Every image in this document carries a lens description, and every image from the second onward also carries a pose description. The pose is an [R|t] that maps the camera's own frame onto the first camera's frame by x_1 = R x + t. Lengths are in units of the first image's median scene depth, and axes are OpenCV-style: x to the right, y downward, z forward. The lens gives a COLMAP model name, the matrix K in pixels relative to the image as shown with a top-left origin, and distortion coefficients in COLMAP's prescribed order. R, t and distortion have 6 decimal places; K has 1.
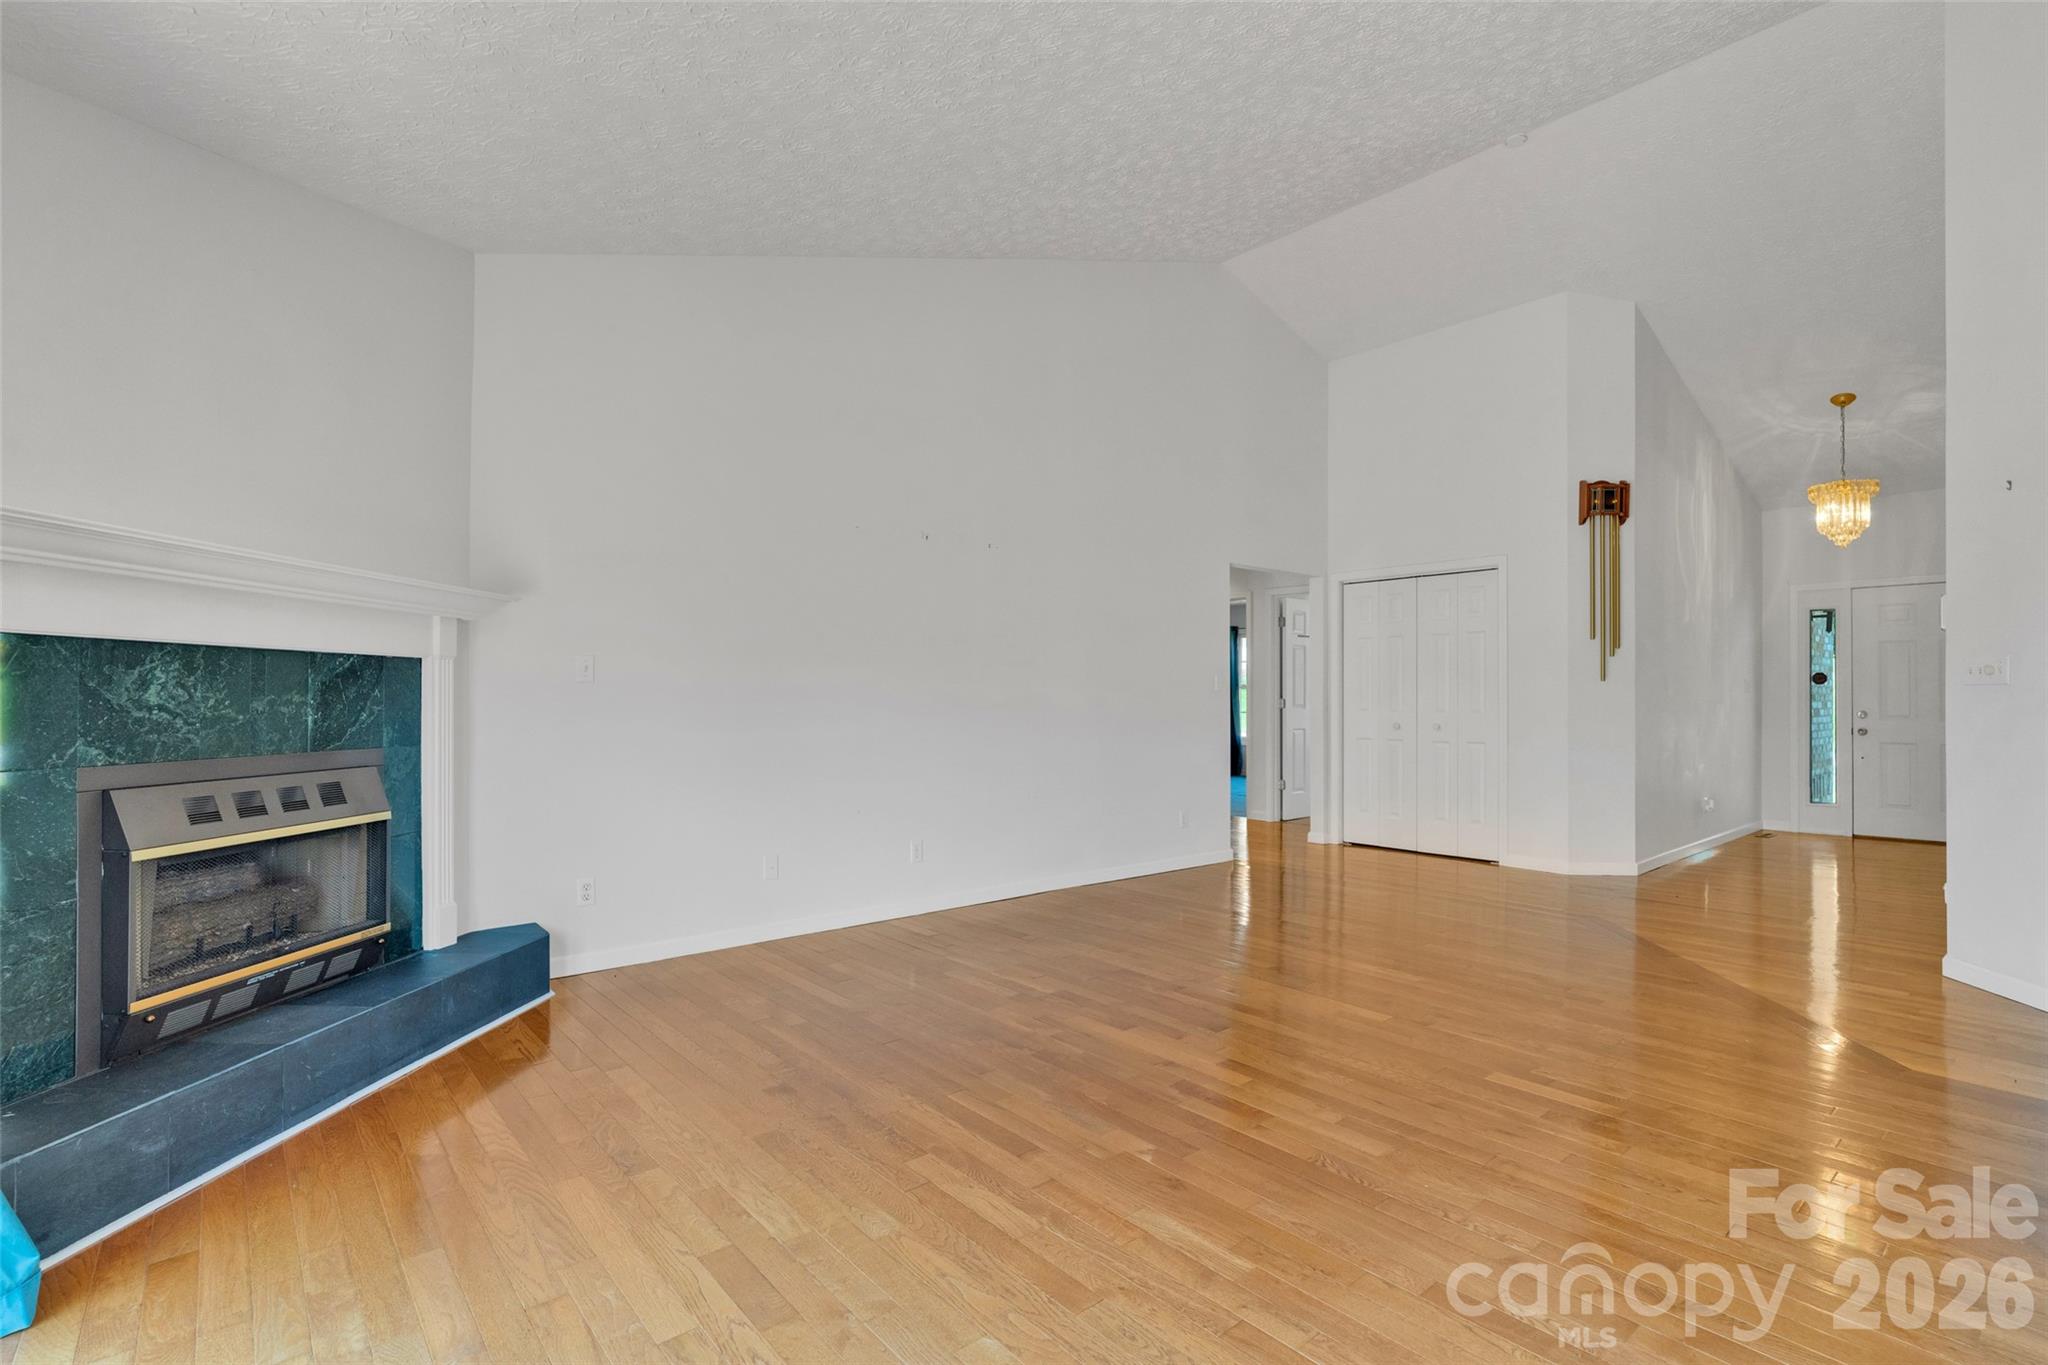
lens RADIAL K [[946.8, 0, 1029.4], [0, 946.8, 689.3], [0, 0, 1]] dist [-0.017876, 0.000120]
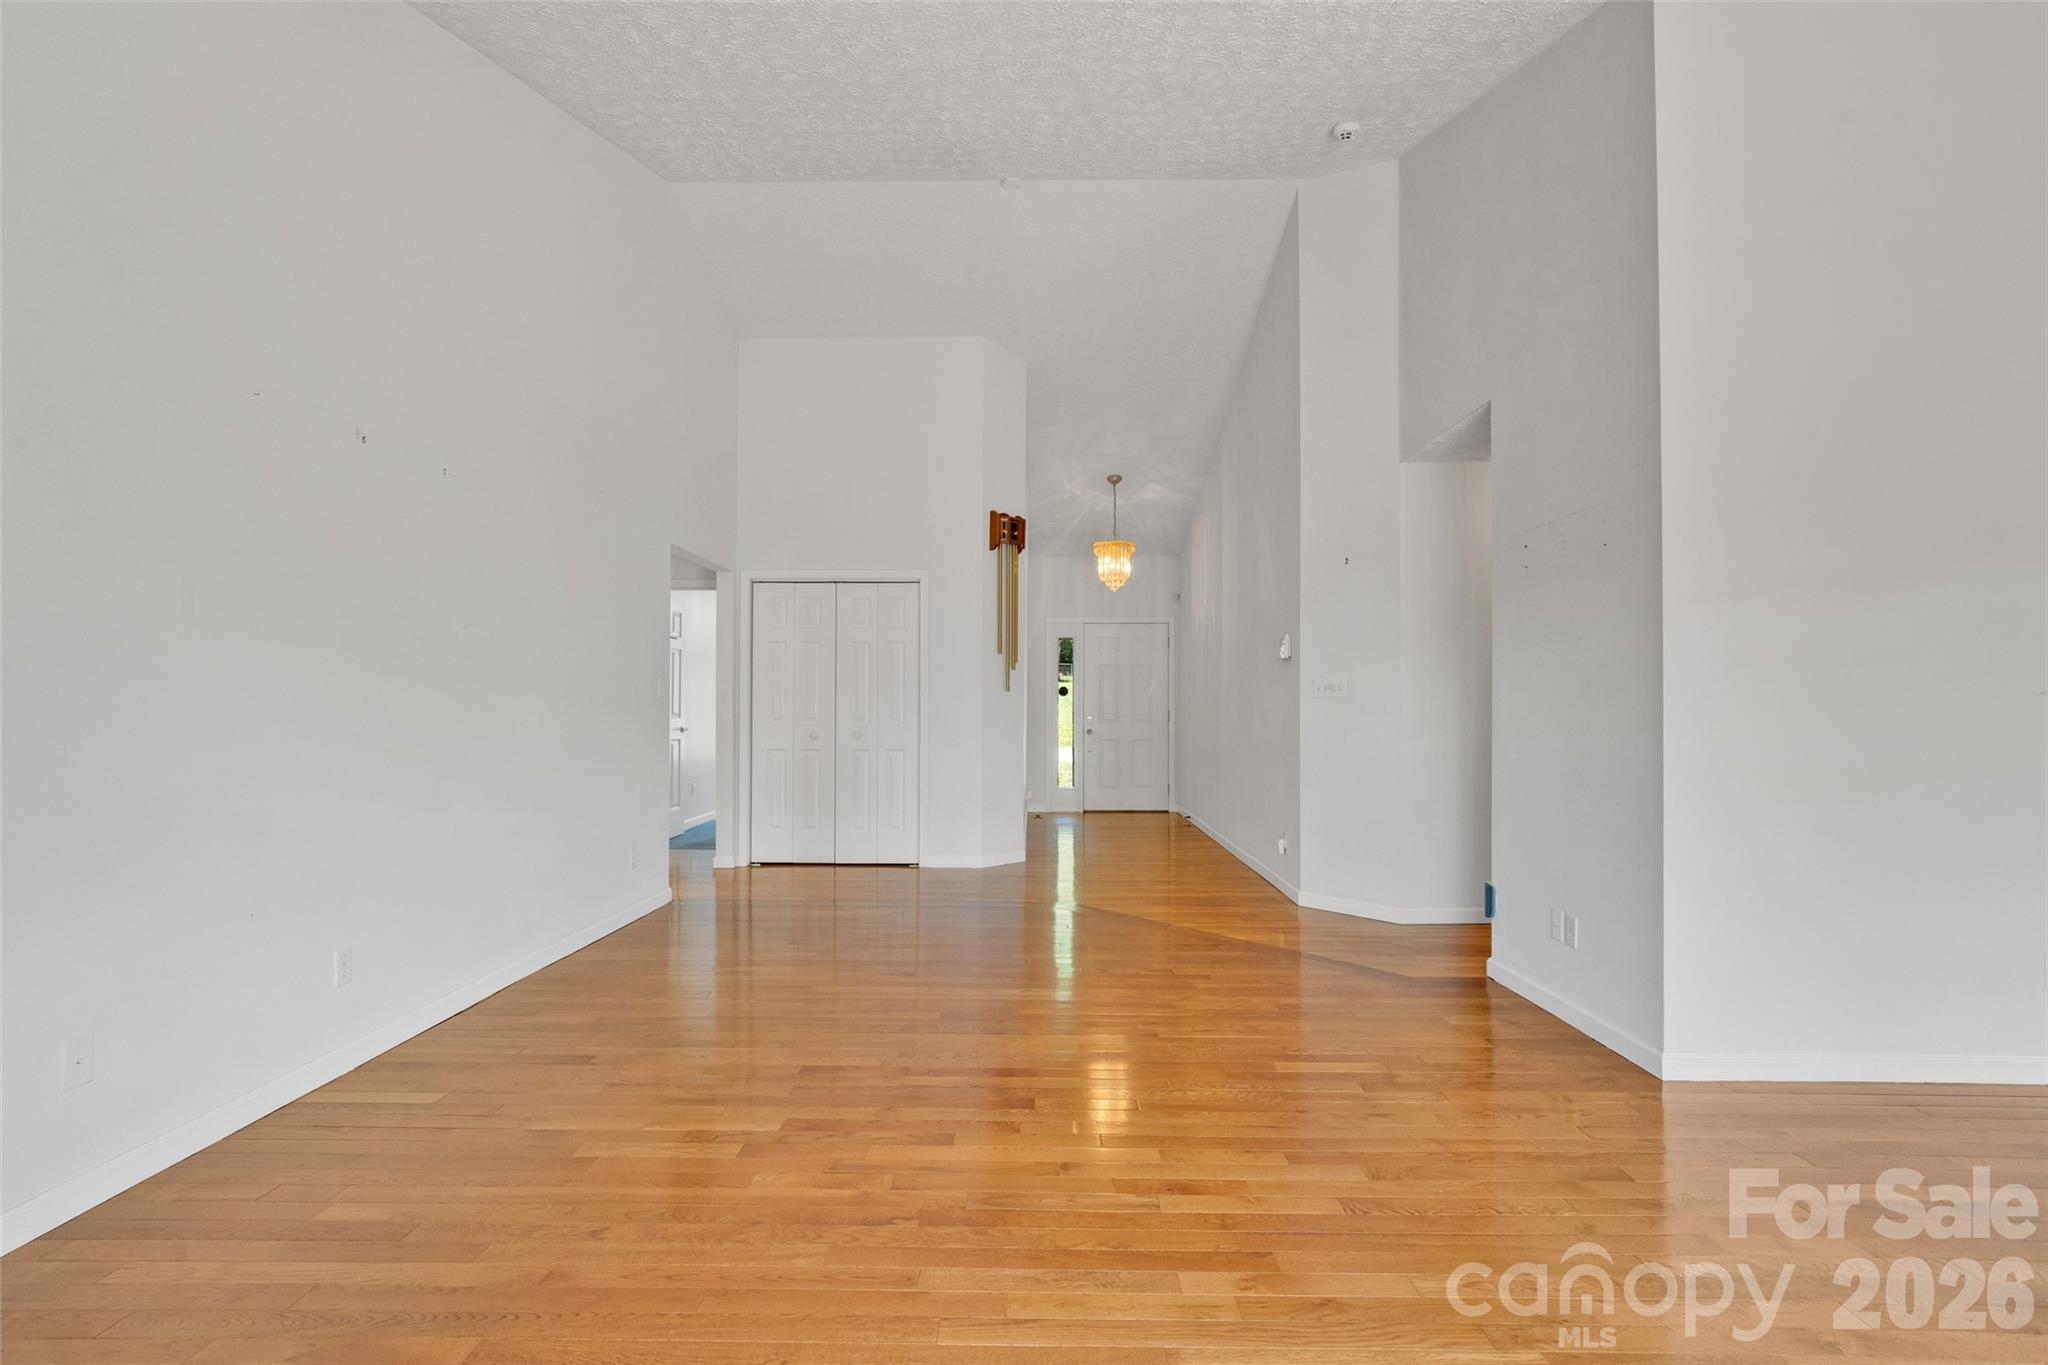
lens RADIAL K [[946.8, 0, 1029.3], [0, 946.8, 692.0], [0, 0, 1]] dist [-0.017876, 0.000120]
pose [[0.660573, 0.012392, 0.750660, -0.387557], [-0.008465, 0.999923, -0.009058, 0.003197], [-0.750714, -0.000371, 0.660627, 0.406615]]
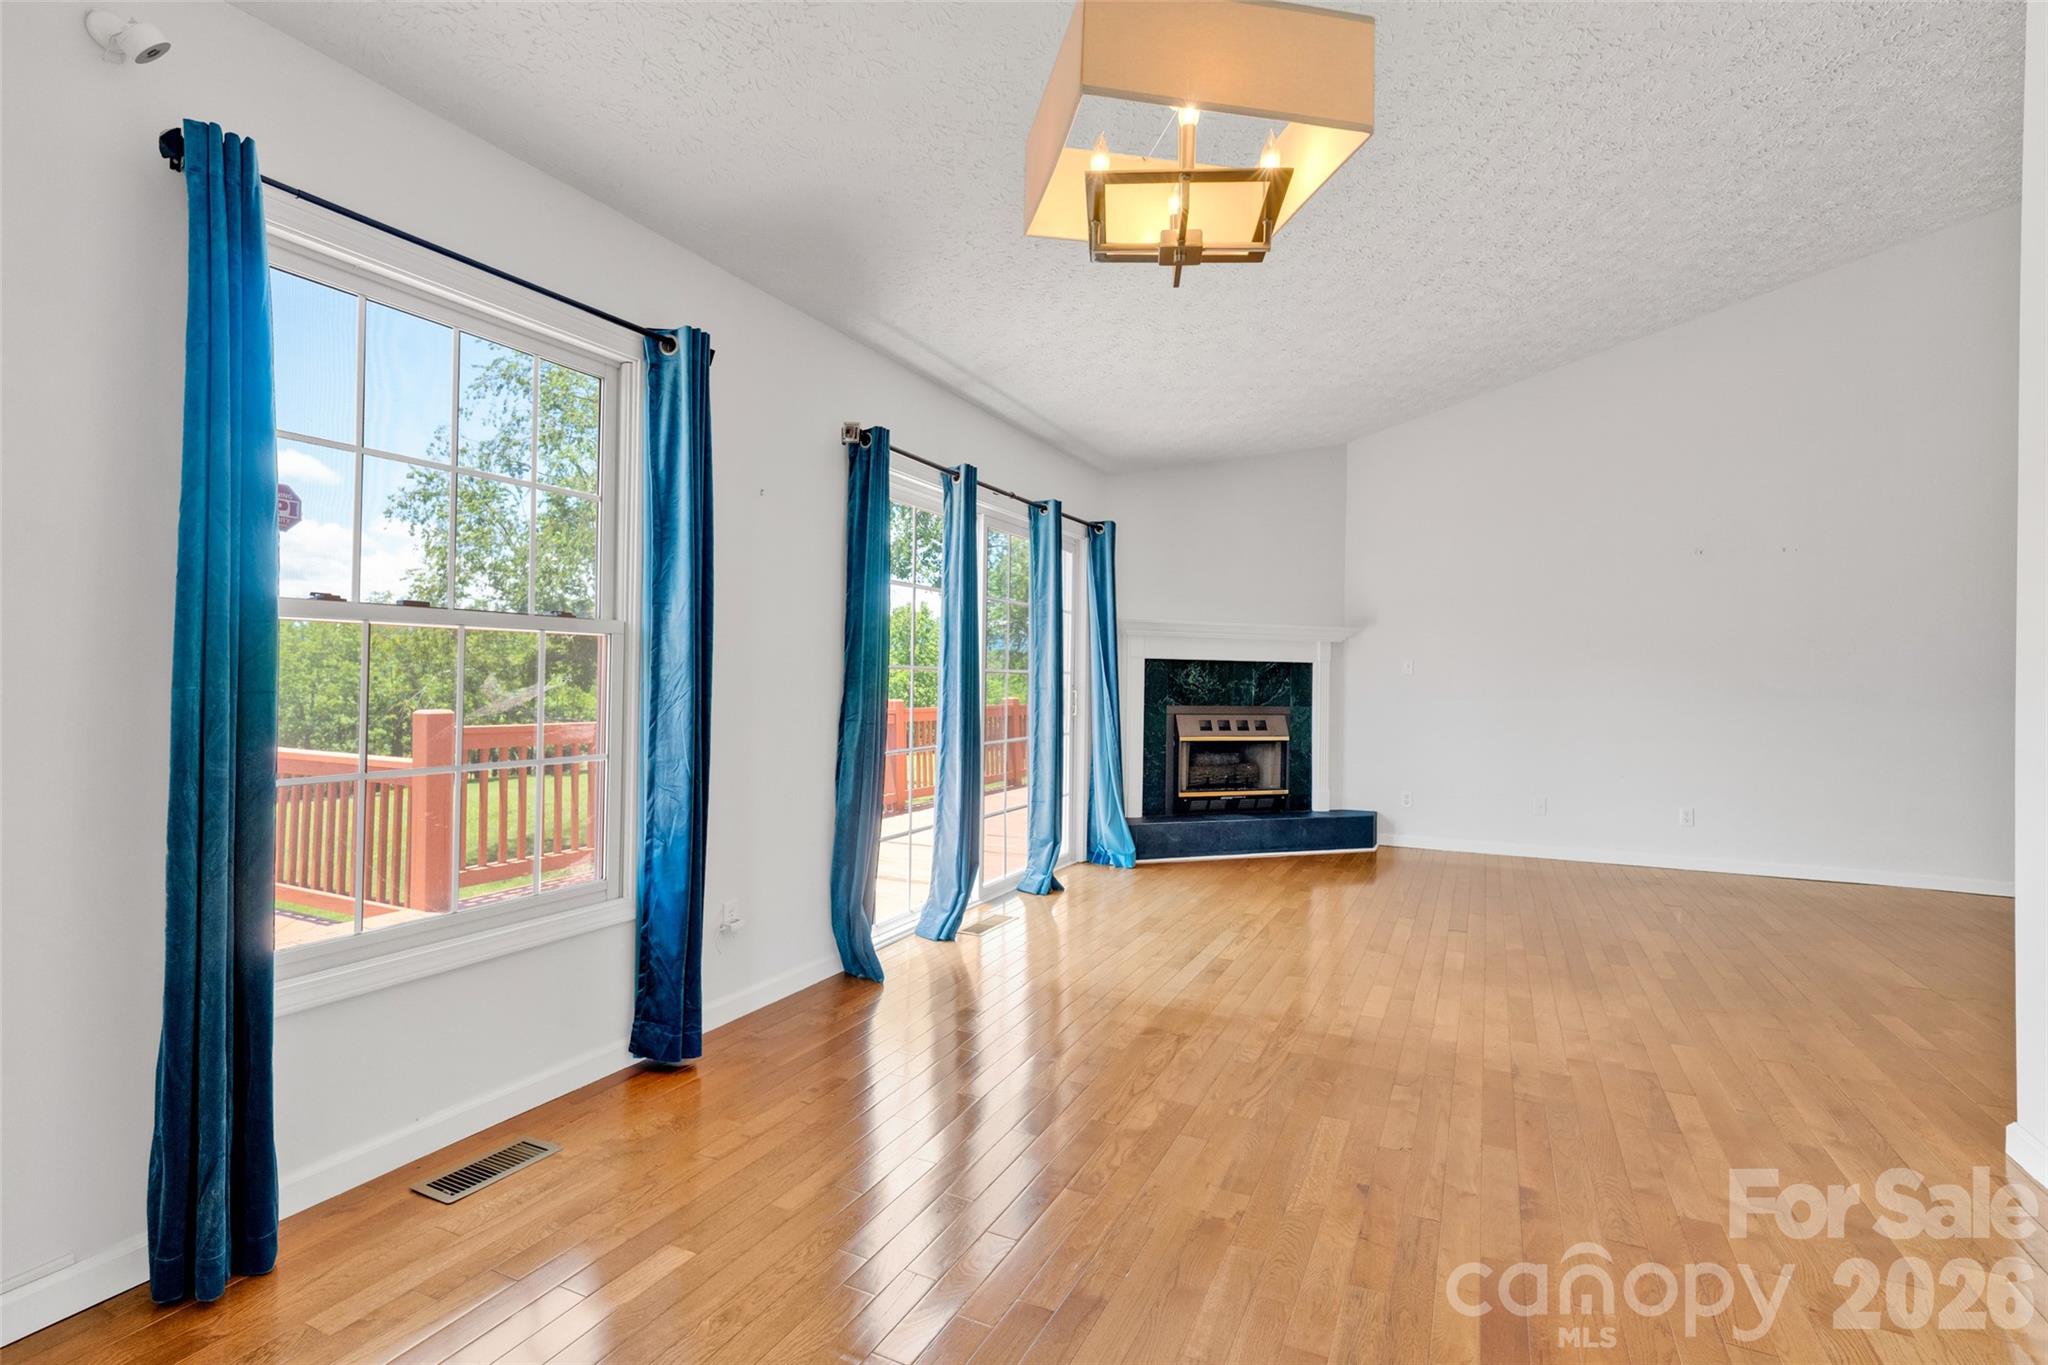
lens RADIAL K [[946.8, 0, 1023.9], [0, 946.8, 678.5], [0, 0, 1]] dist [-0.017876, 0.000120]
pose [[0.377920, -0.000721, -0.925838, 0.915248], [-0.007346, 0.999966, -0.003777, 0.010986], [0.925809, 0.008229, 0.377902, -0.300853]]
